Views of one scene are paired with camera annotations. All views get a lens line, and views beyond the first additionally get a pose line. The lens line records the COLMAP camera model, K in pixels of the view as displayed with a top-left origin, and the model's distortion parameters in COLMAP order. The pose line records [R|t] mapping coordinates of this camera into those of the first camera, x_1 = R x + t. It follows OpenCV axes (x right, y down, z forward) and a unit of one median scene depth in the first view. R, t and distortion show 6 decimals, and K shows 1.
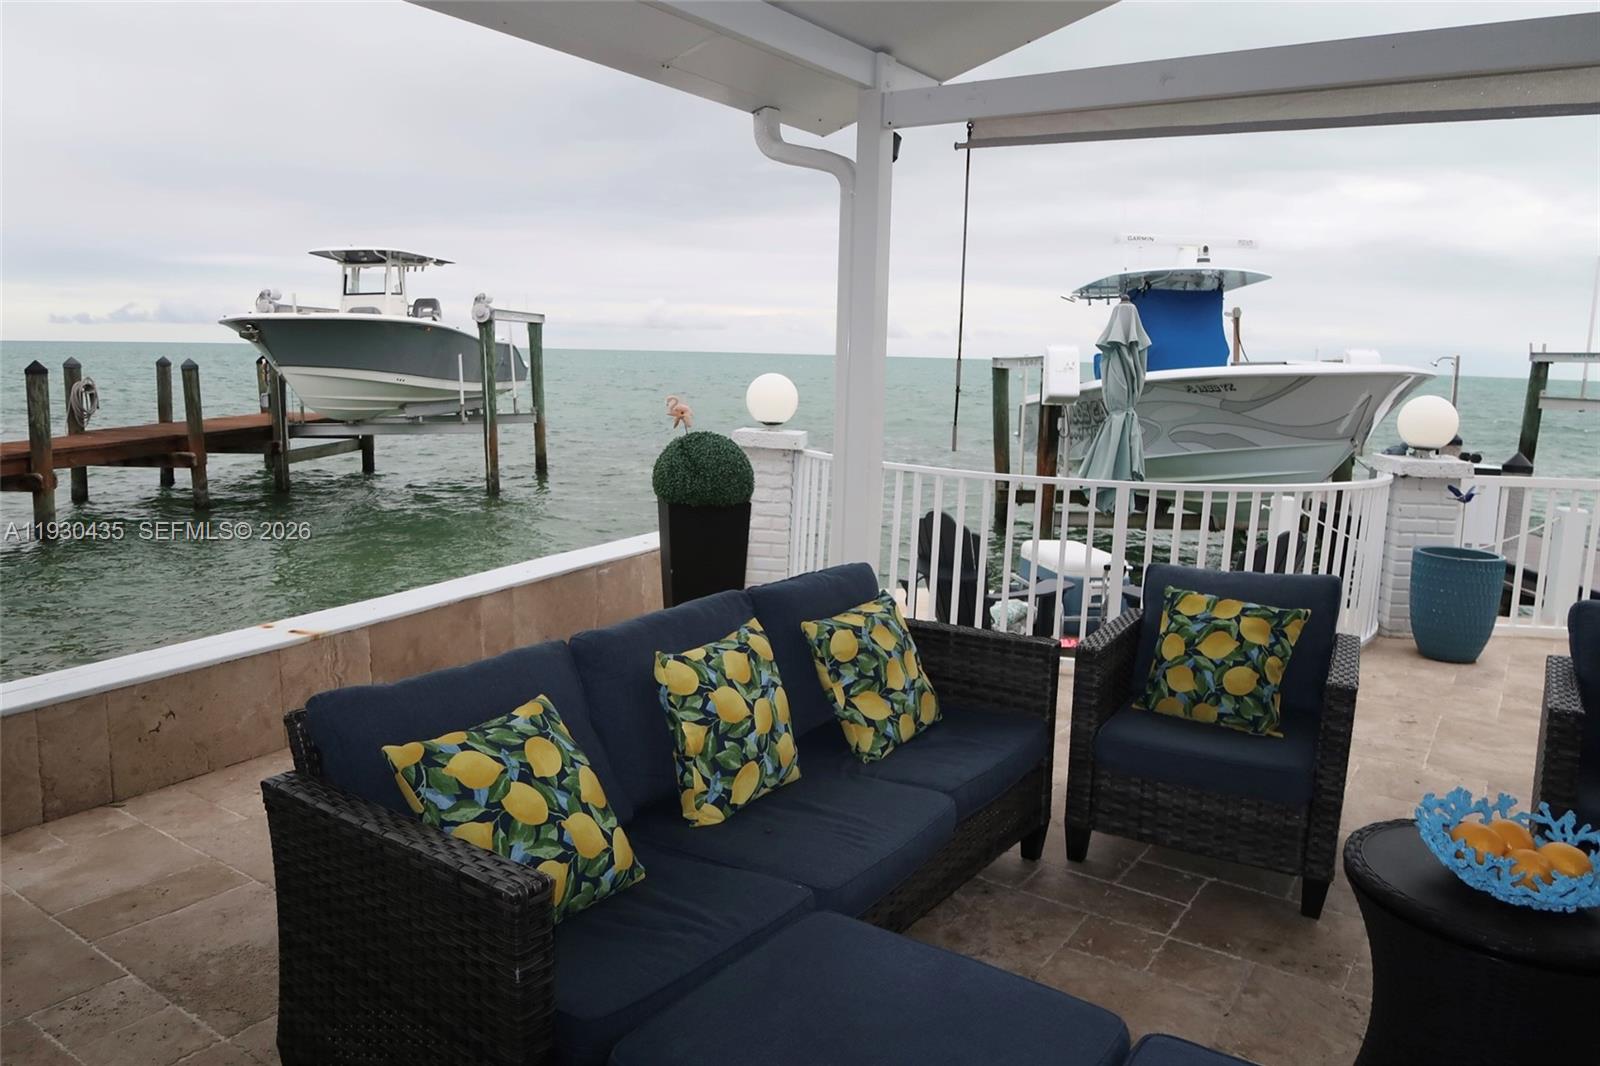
lens RADIAL K [[1096.3, 0, 792.0], [0, 1096.3, 512.2], [0, 0, 1]] dist [-0.026443, 0.012940]
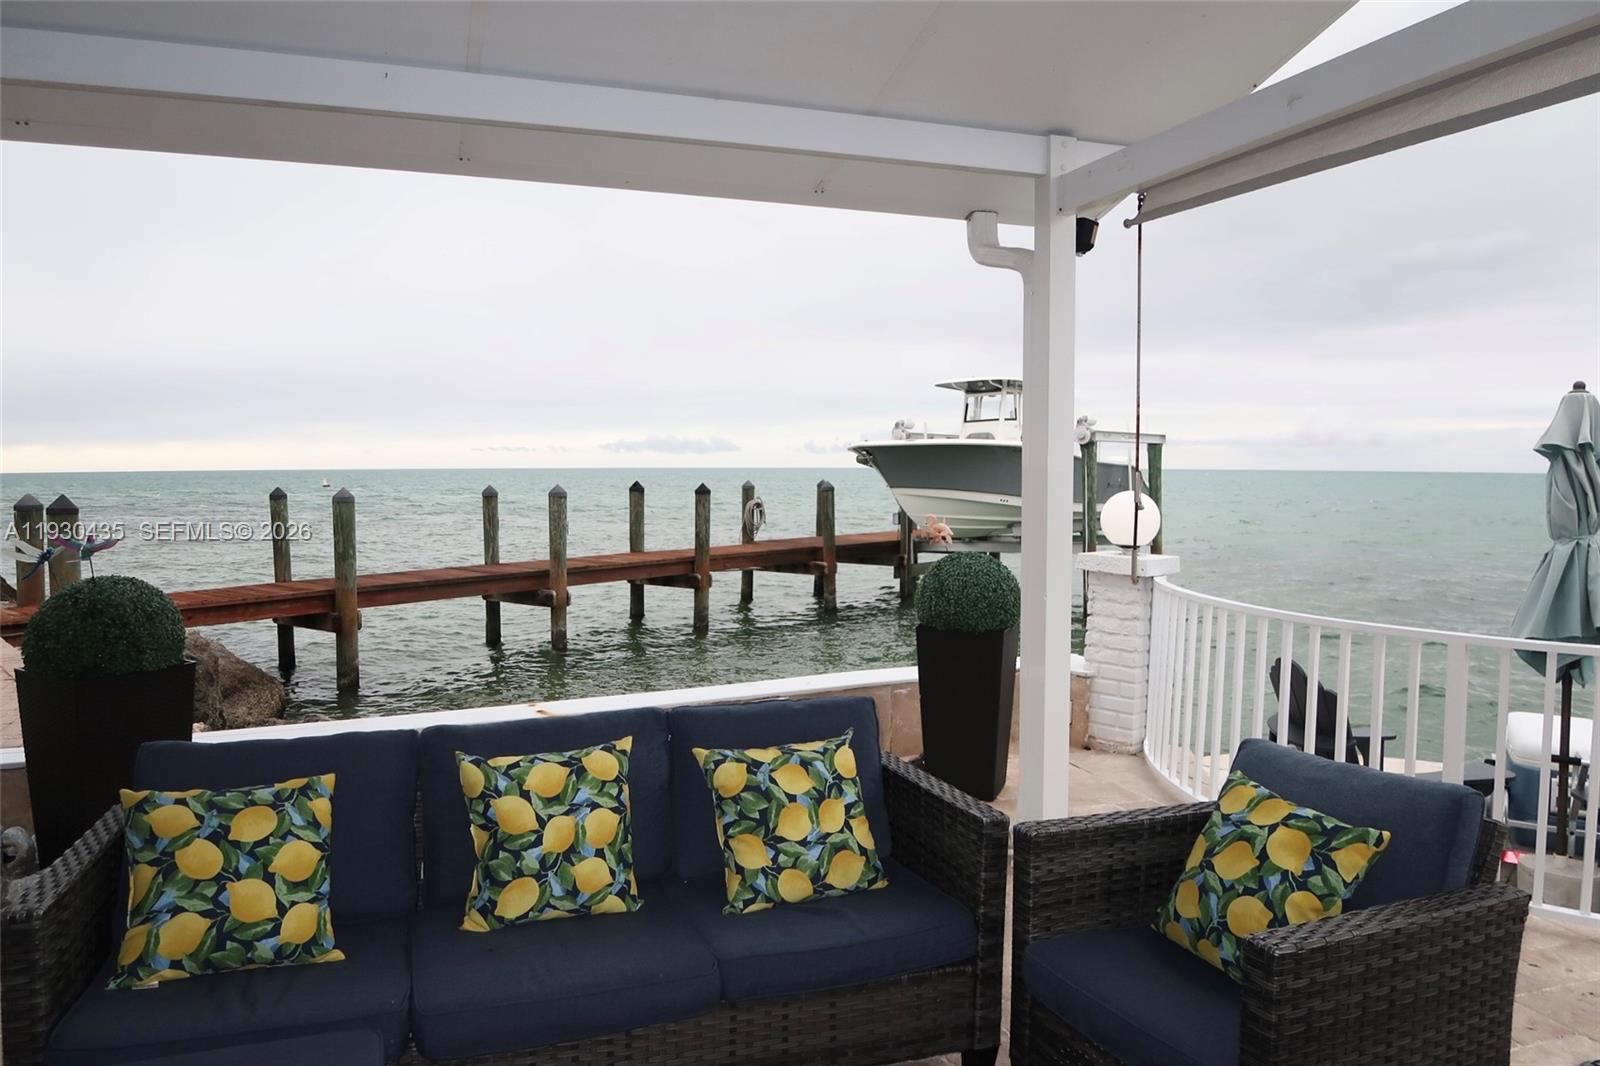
lens RADIAL K [[1096.3, 0, 819.9], [0, 1096.3, 534.7], [0, 0, 1]] dist [-0.026443, 0.012940]
pose [[0.827531, 0.018851, -0.561103, 0.505005], [-0.069364, 0.995212, -0.068865, -0.020429], [0.557118, 0.095909, 0.824876, 0.214452]]
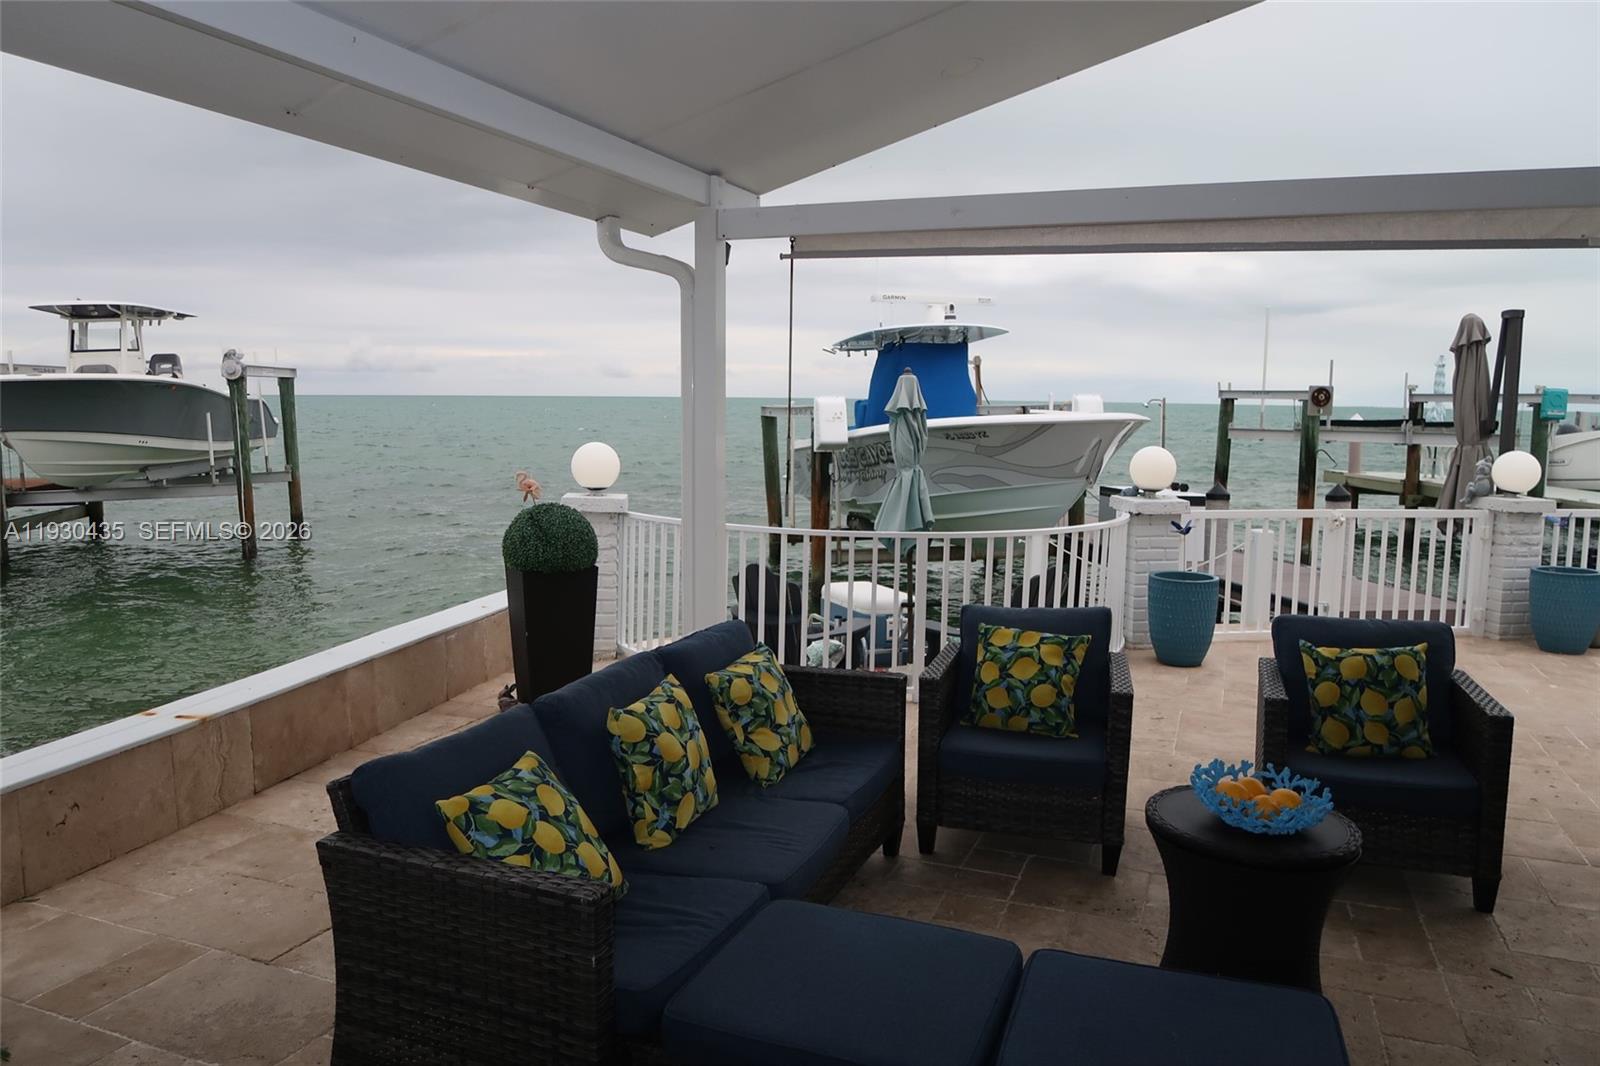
lens RADIAL K [[1096.3, 0, 779.7], [0, 1096.3, 517.5], [0, 0, 1]] dist [-0.026443, 0.012940]
pose [[0.976848, -0.042263, 0.209717, -0.126597], [0.048778, 0.998471, -0.025992, -0.029337], [-0.208298, 0.035620, 0.977417, -0.158927]]
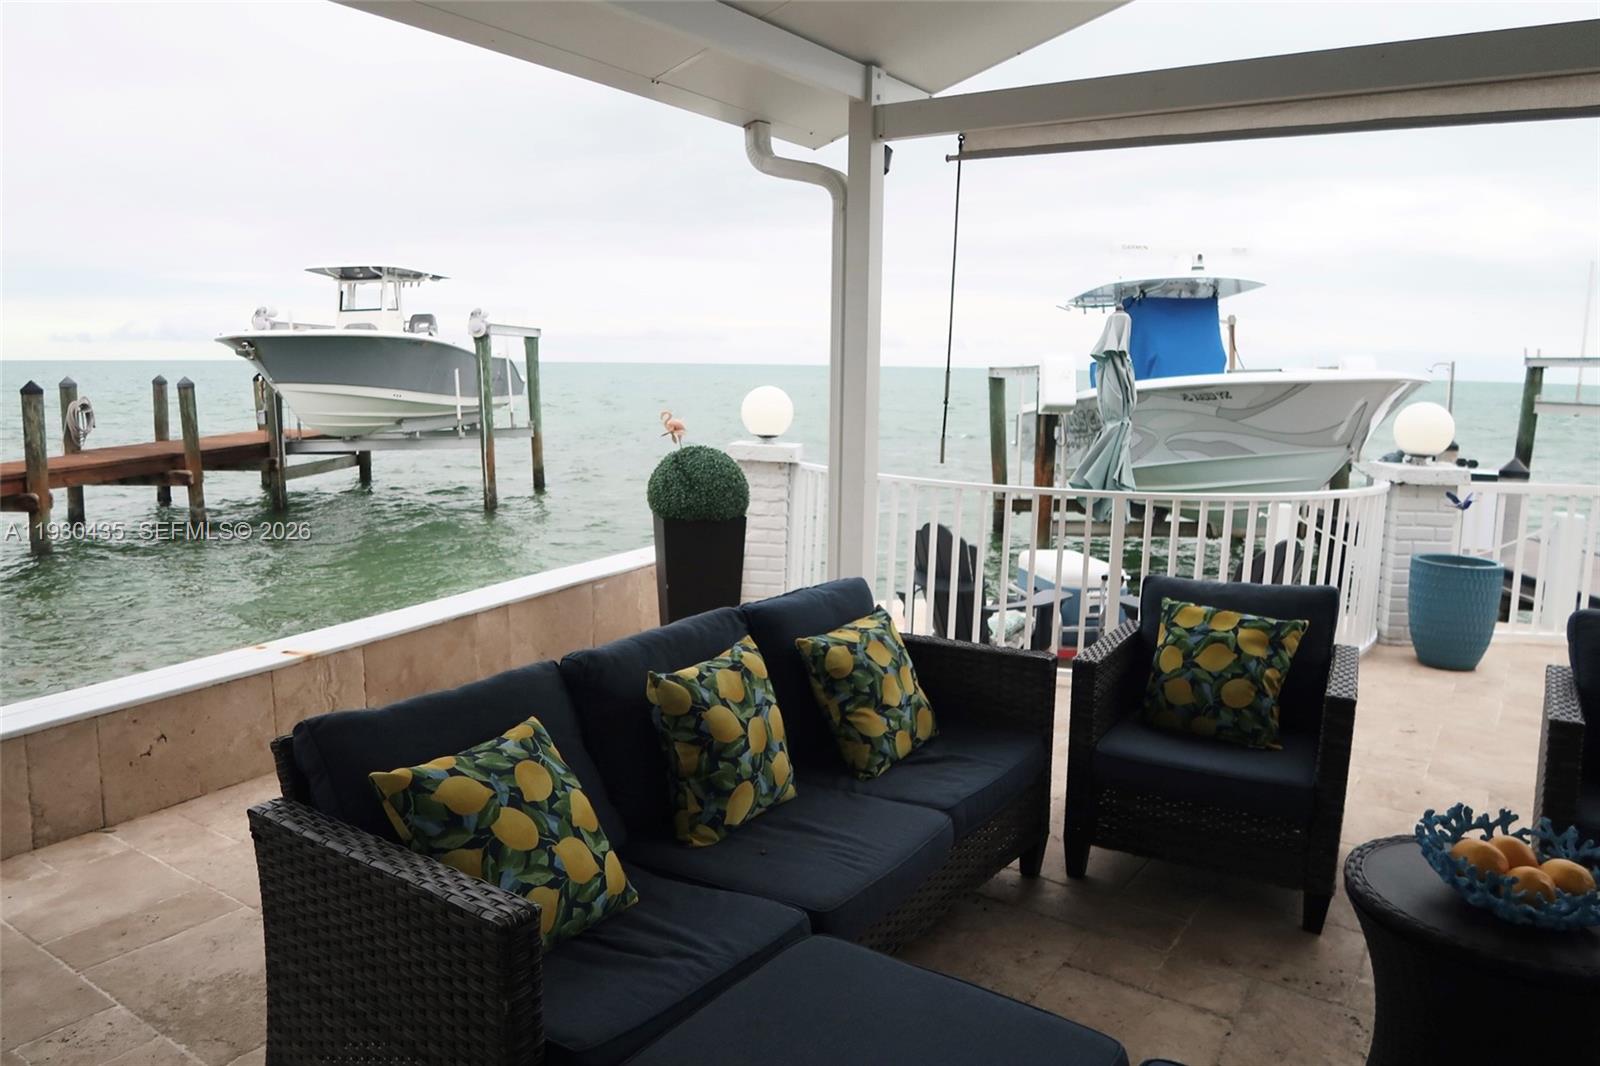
lens RADIAL K [[1096.3, 0, 793.1], [0, 1096.3, 511.1], [0, 0, 1]] dist [-0.026443, 0.012940]
pose [[0.999941, -0.010694, 0.002127, 0.004407], [0.010716, 0.999883, -0.010930, -0.003798], [-0.002010, 0.010952, 0.999938, 0.005278]]
